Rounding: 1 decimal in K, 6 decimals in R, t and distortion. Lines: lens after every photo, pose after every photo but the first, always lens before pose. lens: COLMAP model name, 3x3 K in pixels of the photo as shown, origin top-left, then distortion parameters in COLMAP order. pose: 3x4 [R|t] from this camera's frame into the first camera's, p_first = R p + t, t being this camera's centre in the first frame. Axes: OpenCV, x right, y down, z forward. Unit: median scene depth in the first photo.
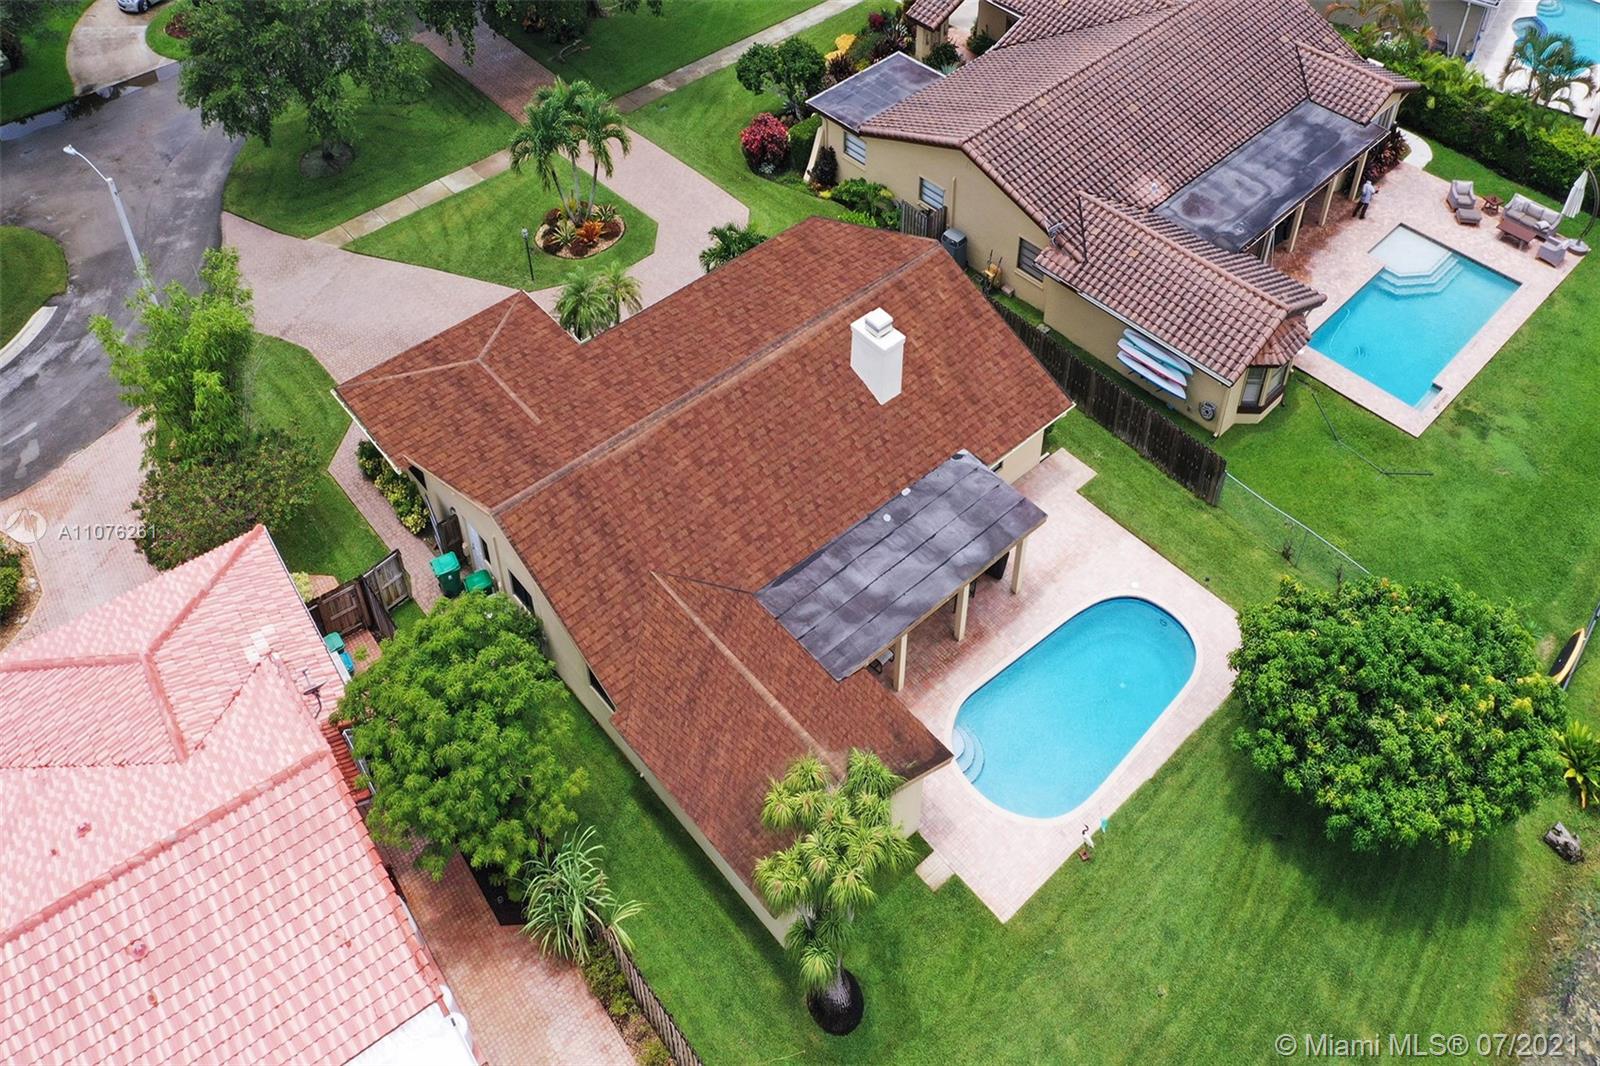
lens RADIAL K [[1231.8, 0, 799.7], [0, 1231.8, 484.3], [0, 0, 1]] dist [-0.002392, 0.001736]
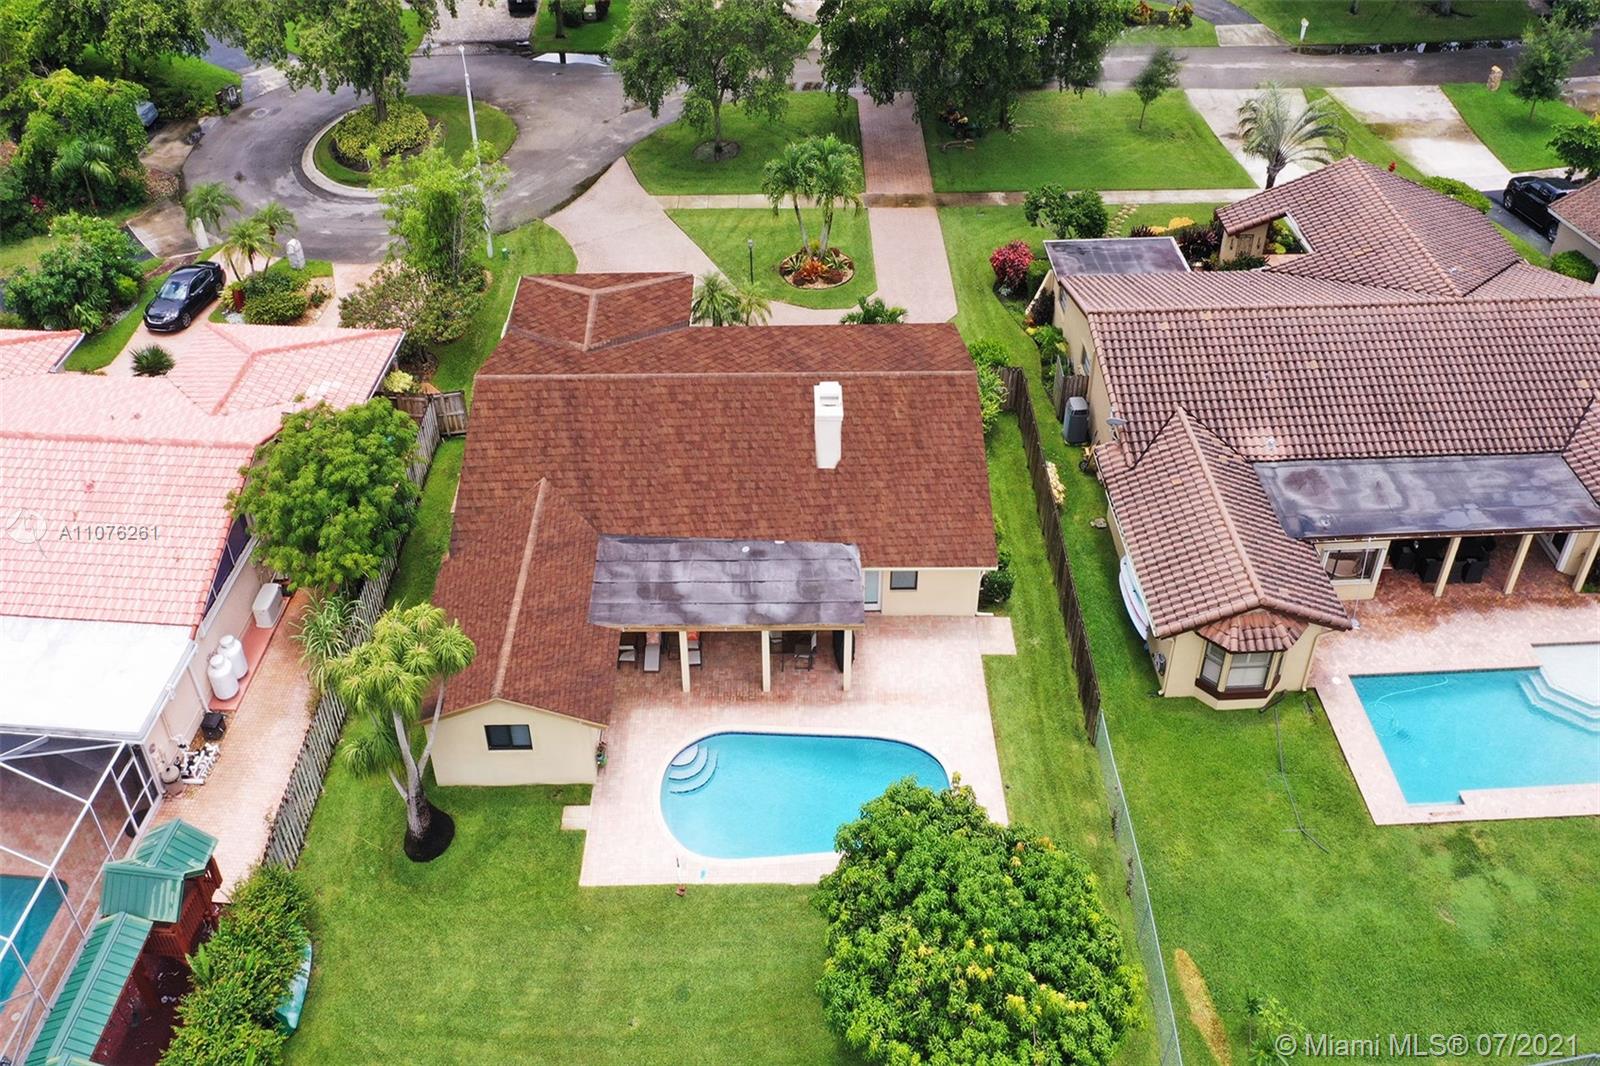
lens RADIAL K [[1202.9, 0, 800.0], [0, 1202.9, 533.0], [0, 0, 1]] dist [0.000416, -0.001346]
pose [[0.740270, 0.470749, -0.479996, 0.504030], [-0.500247, 0.862668, 0.074547, -0.073655], [0.449170, 0.184931, 0.874098, 0.057475]]
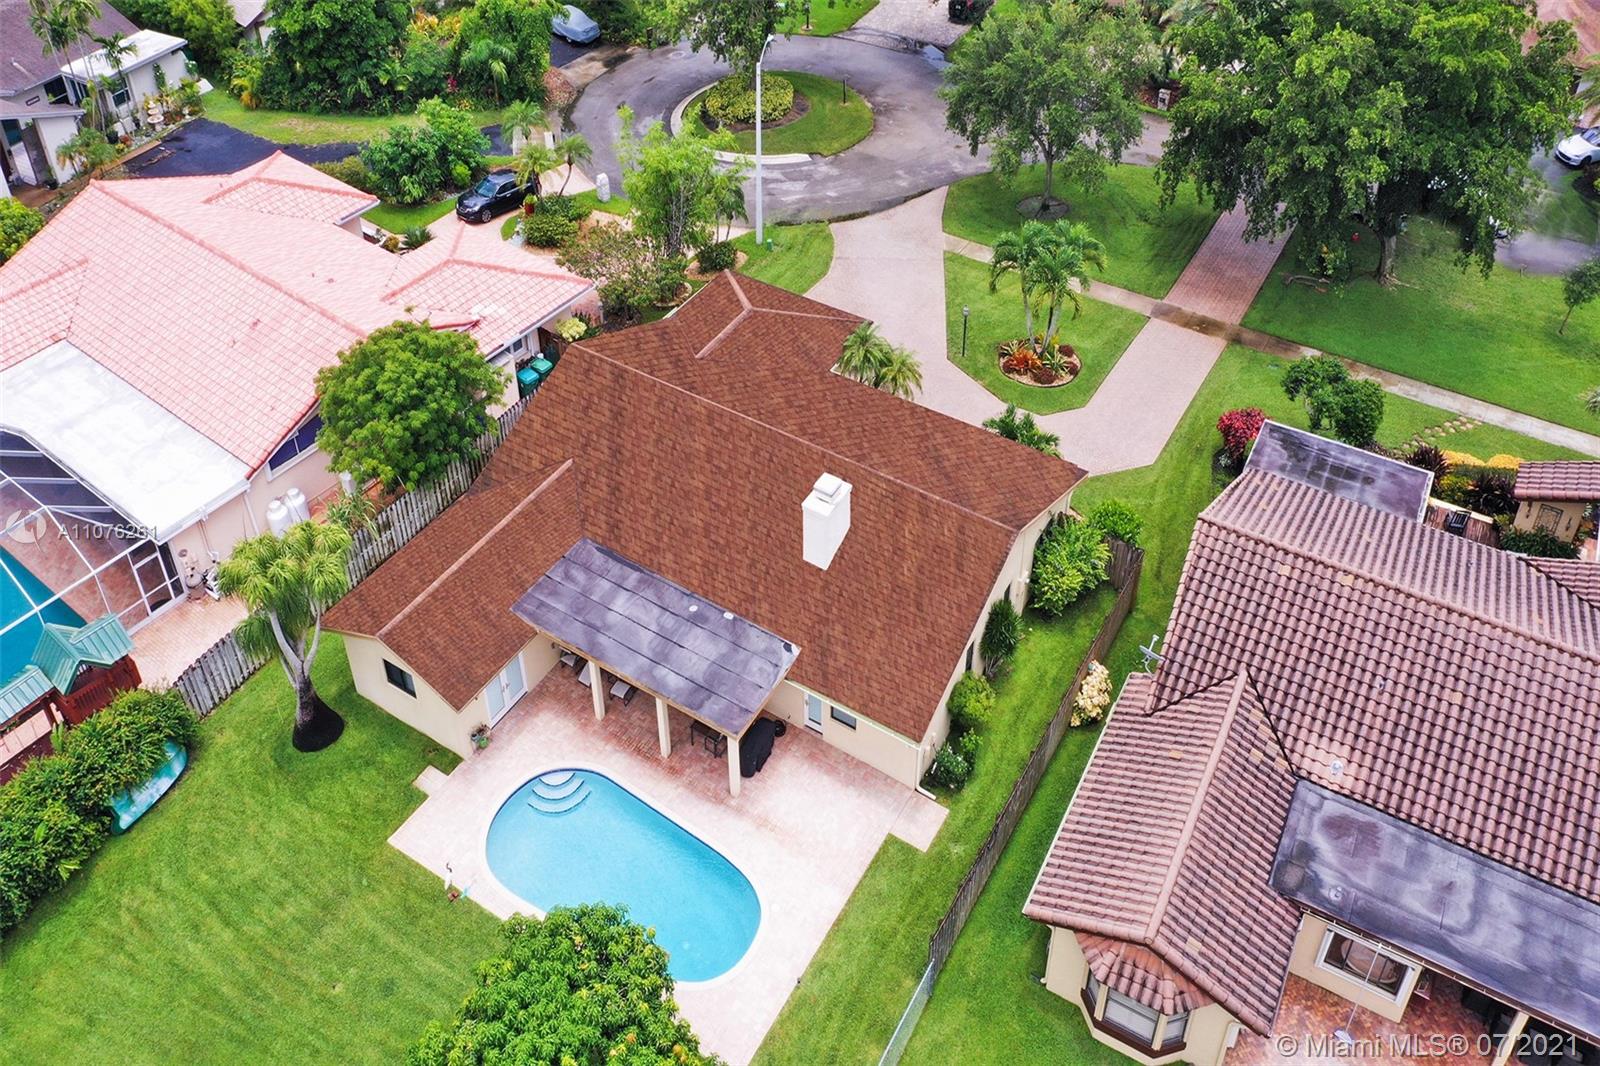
lens RADIAL K [[1219.8, 0, 800.0], [0, 1219.8, 533.0], [0, 0, 1]] dist [-0.001217, -0.000097]
pose [[0.242666, 0.676230, -0.695577, 0.622189], [-0.719169, 0.606614, 0.338845, -0.345266], [0.651083, 0.418011, 0.633528, 0.307576]]
